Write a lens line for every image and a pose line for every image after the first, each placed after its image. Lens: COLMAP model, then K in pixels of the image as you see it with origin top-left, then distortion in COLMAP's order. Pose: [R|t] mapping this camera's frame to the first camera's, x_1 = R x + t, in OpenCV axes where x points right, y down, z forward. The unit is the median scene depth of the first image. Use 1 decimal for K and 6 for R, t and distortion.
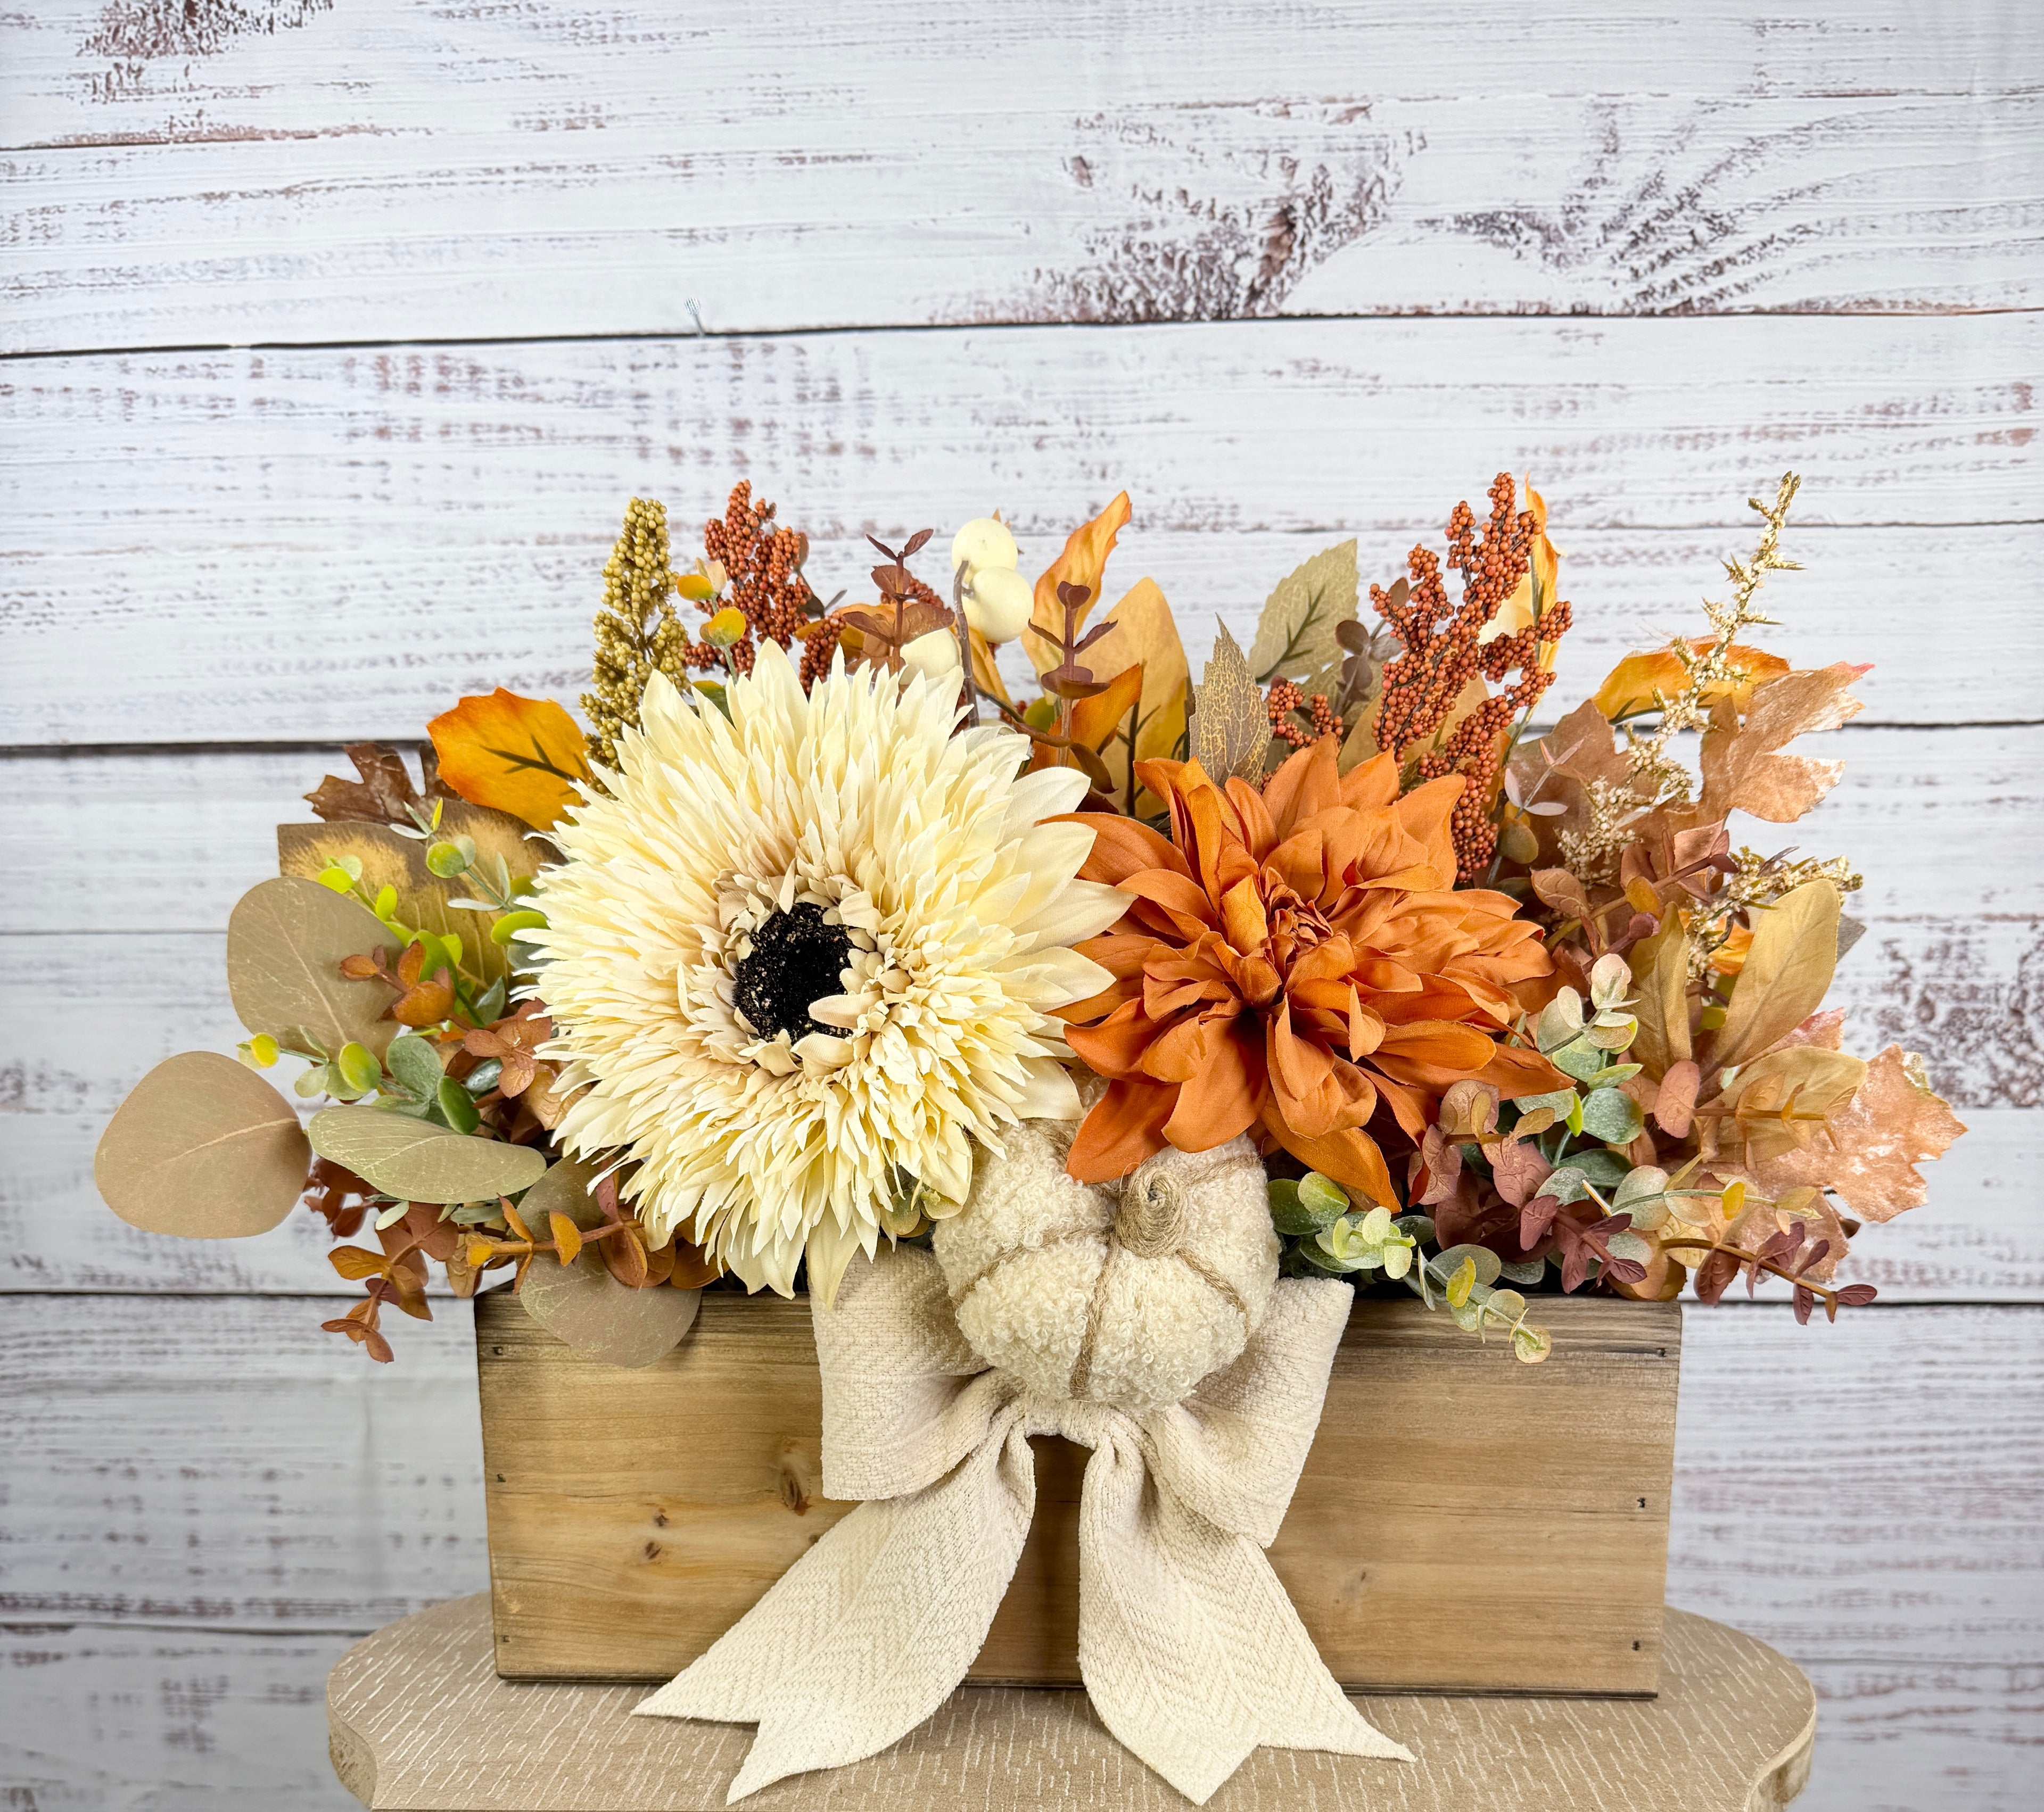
lens RADIAL K [[1670.9, 0, 1023.1], [0, 1670.9, 1331.2], [0, 0, 1]] dist [-0.001369, -0.007320]
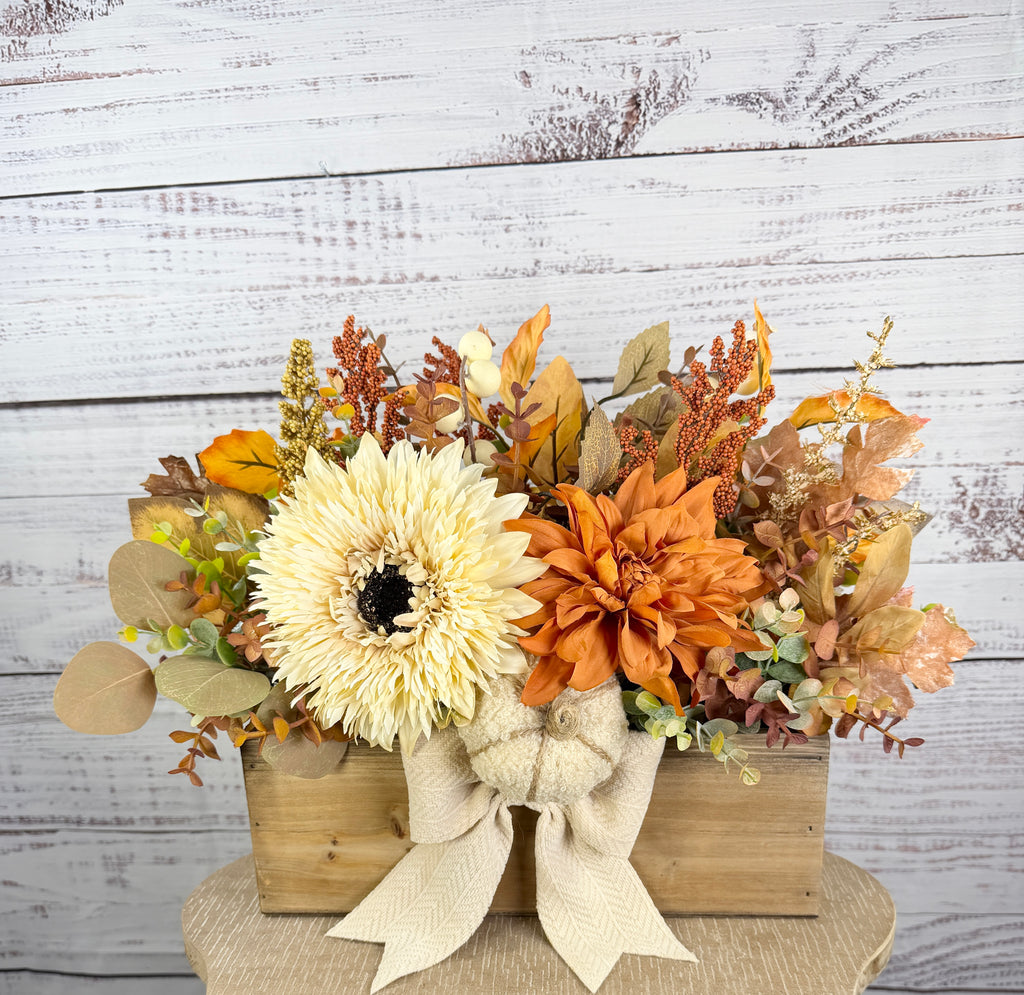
lens RADIAL K [[855.2, 0, 500.6], [0, 855.2, 671.8], [0, 0, 1]] dist [0.012025, -0.017142]
pose [[0.999162, -0.027485, -0.030317, 0.018550], [0.030364, 0.994623, 0.099007, -0.131765], [0.027433, -0.099845, 0.994625, -0.023126]]
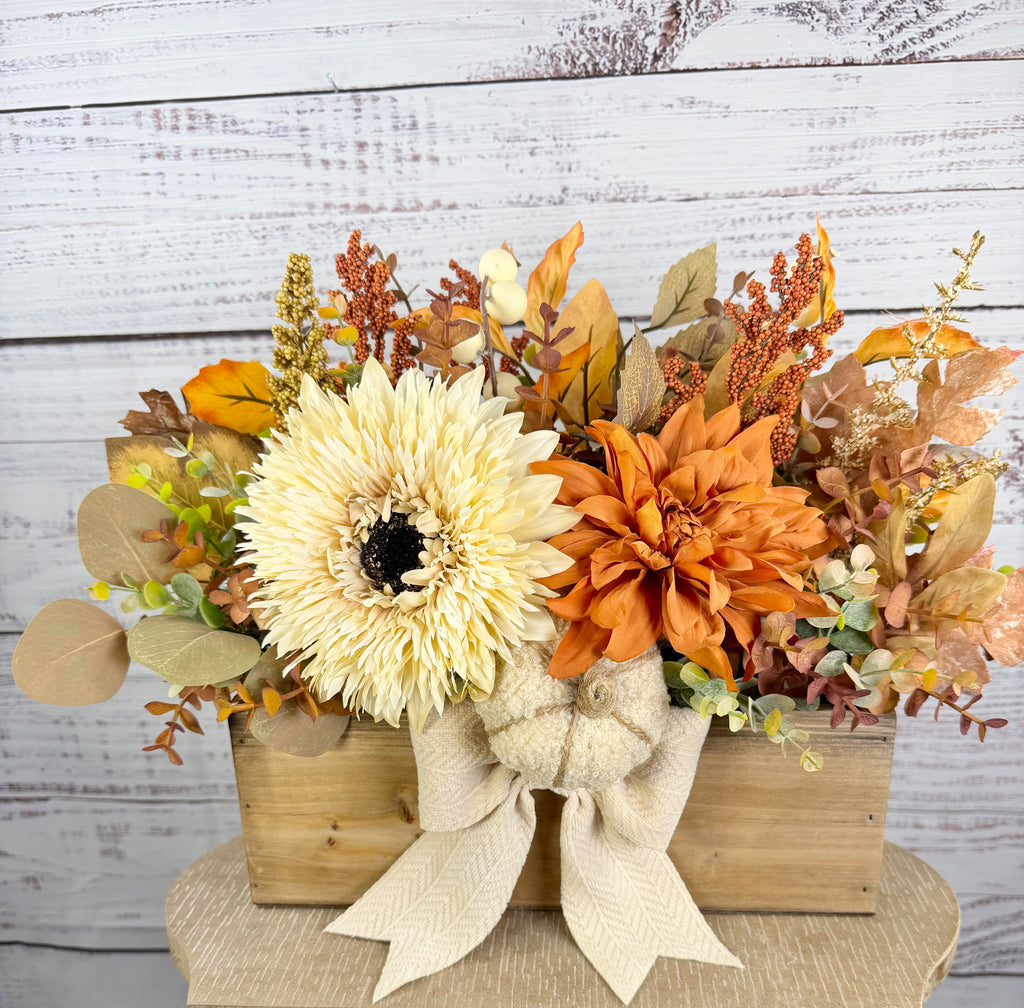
lens RADIAL K [[850.1, 0, 518.8], [0, 850.1, 650.4], [0, 0, 1]] dist [-0.001470, -0.005454]
pose [[0.999500, -0.017184, -0.026530, 0.010338], [0.020233, 0.992652, 0.119301, -0.126595], [0.024285, -0.119778, 0.992504, 0.061025]]
